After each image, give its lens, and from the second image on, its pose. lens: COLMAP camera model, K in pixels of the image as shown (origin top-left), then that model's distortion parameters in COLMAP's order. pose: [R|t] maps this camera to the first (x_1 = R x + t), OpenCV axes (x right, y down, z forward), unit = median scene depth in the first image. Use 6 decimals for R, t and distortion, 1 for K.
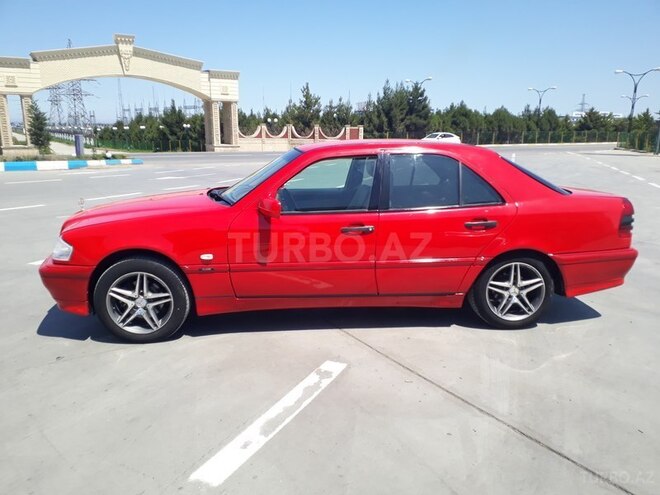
lens RADIAL K [[519.3, 0, 334.5], [0, 519.3, 246.3], [0, 0, 1]] dist [0.011599, -0.003960]
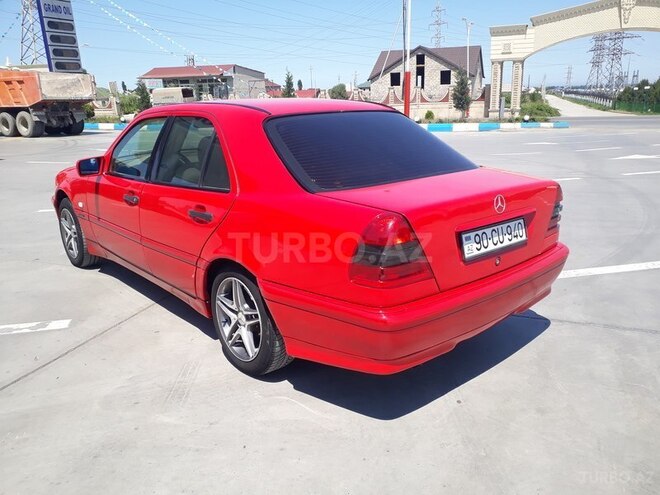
lens RADIAL K [[519.3, 0, 334.5], [0, 519.3, 246.3], [0, 0, 1]] dist [0.011599, -0.003960]
pose [[0.606326, 0.199305, -0.769835, 0.155268], [-0.146072, 0.979524, 0.138545, -0.020540], [0.781685, 0.028447, 0.623024, 0.109517]]
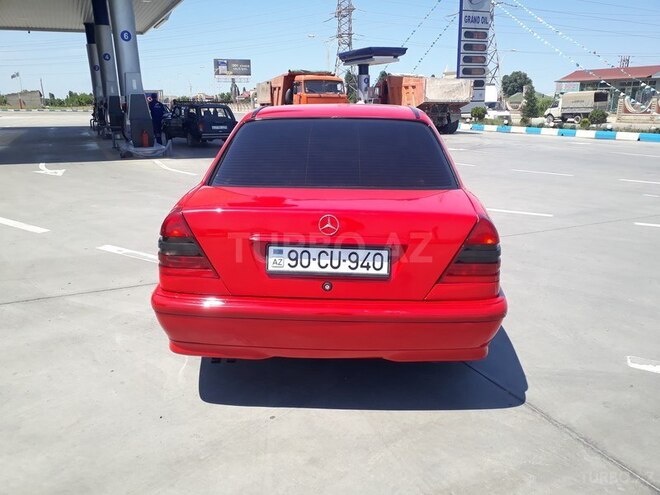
lens RADIAL K [[519.3, 0, 334.5], [0, 519.3, 246.3], [0, 0, 1]] dist [0.011599, -0.003960]
pose [[-0.096523, 0.253003, -0.962639, 0.184024], [-0.215094, 0.938999, 0.268357, -0.040176], [0.971812, 0.232960, -0.036215, 0.201346]]
